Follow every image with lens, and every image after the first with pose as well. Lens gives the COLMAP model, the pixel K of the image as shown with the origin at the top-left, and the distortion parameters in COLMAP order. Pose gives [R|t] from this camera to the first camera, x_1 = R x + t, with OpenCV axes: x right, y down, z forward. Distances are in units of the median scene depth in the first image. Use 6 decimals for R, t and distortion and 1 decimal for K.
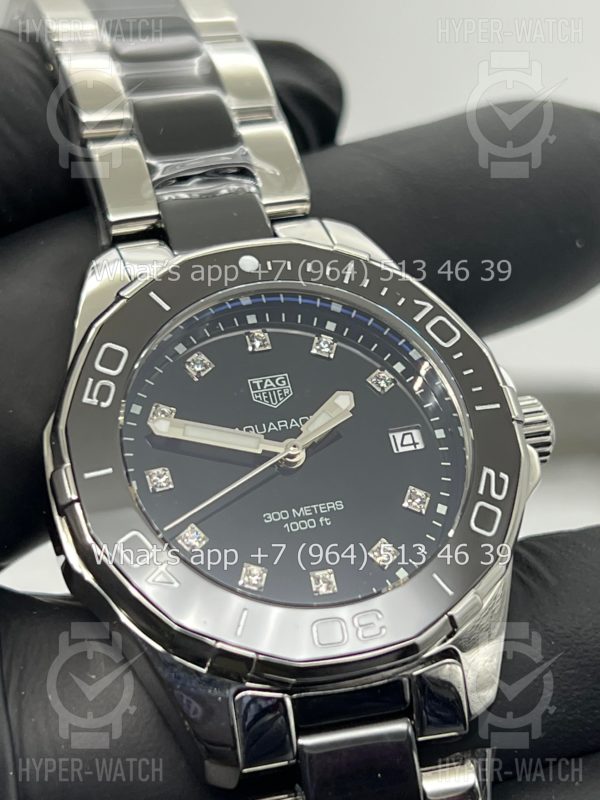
lens RADIAL K [[1840.4, 0, 300.8], [0, 1840.4, 398.7], [0, 0, 1]] dist [0.139418, 0.000000]
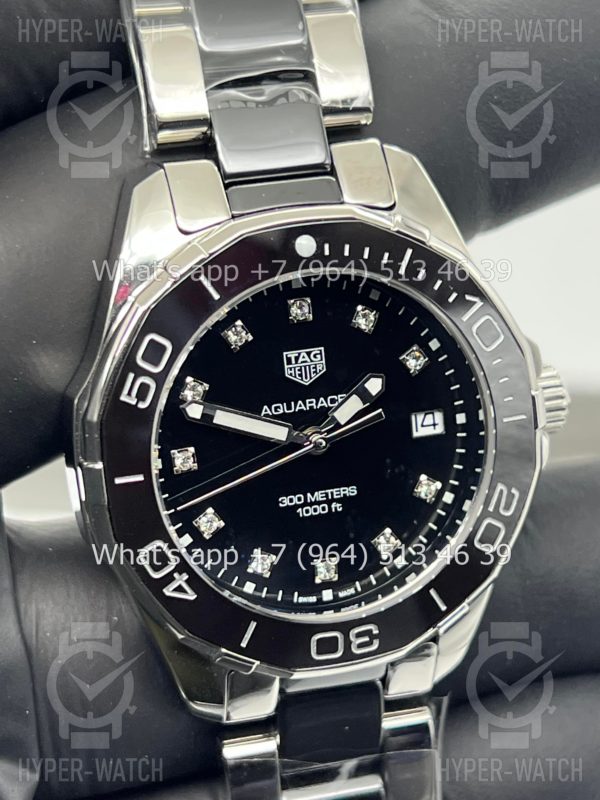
lens RADIAL K [[1840.4, 0, 287.4], [0, 1840.4, 397.0], [0, 0, 1]] dist [0.139418, 0.000000]
pose [[0.983898, 0.129700, 0.122977, -0.145875], [-0.174661, 0.843747, 0.507528, -0.494114], [-0.037935, -0.520835, 0.852814, 0.150830]]
